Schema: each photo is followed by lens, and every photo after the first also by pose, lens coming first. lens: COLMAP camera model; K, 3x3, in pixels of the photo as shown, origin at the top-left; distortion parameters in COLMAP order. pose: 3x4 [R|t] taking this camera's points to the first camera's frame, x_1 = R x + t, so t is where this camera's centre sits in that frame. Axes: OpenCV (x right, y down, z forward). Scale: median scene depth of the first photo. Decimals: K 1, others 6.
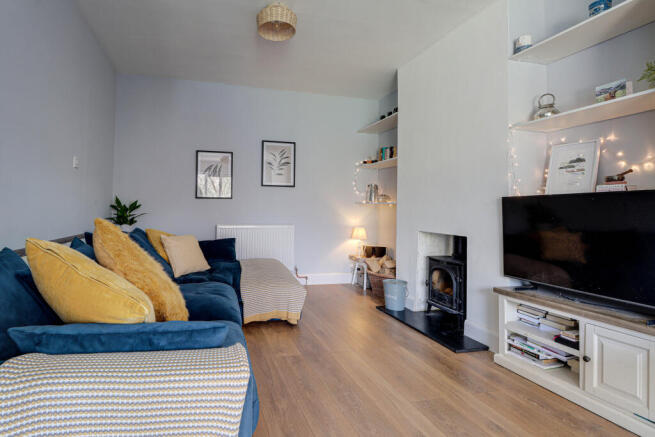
lens RADIAL K [[315.4, 0, 287.1], [0, 315.4, 200.6], [0, 0, 1]] dist [0.001437, -0.012522]
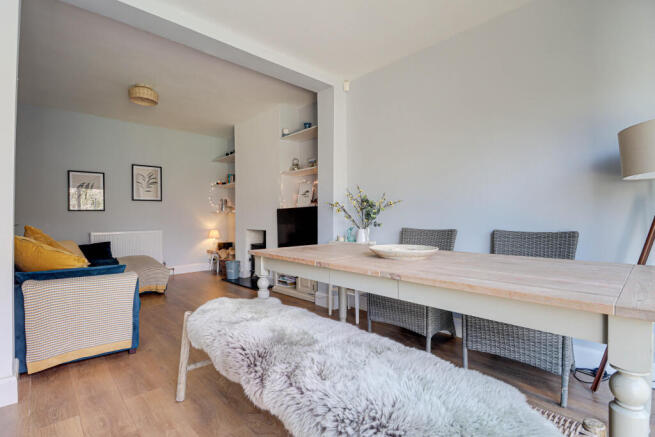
lens RADIAL K [[312.7, 0, 328.4], [0, 312.7, 214.6], [0, 0, 1]] dist [-0.018277, -0.000900]
pose [[0.877637, -0.020787, 0.478875, 0.019575], [0.011324, 0.999680, 0.022639, -0.013884], [-0.479193, -0.014446, 0.877591, -0.762812]]
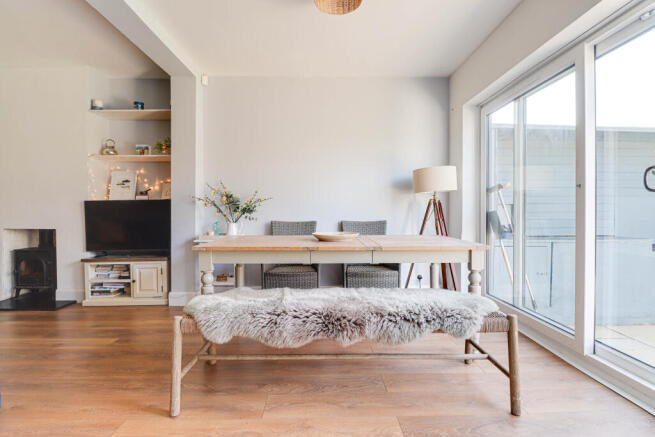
lens RADIAL K [[312.7, 0, 328.4], [0, 312.7, 214.6], [0, 0, 1]] dist [-0.018277, -0.000900]
pose [[0.213110, -0.034078, 0.976434, -0.467970], [-0.017915, 0.999087, 0.038779, -0.020780], [-0.976864, -0.025757, 0.212305, -0.425916]]
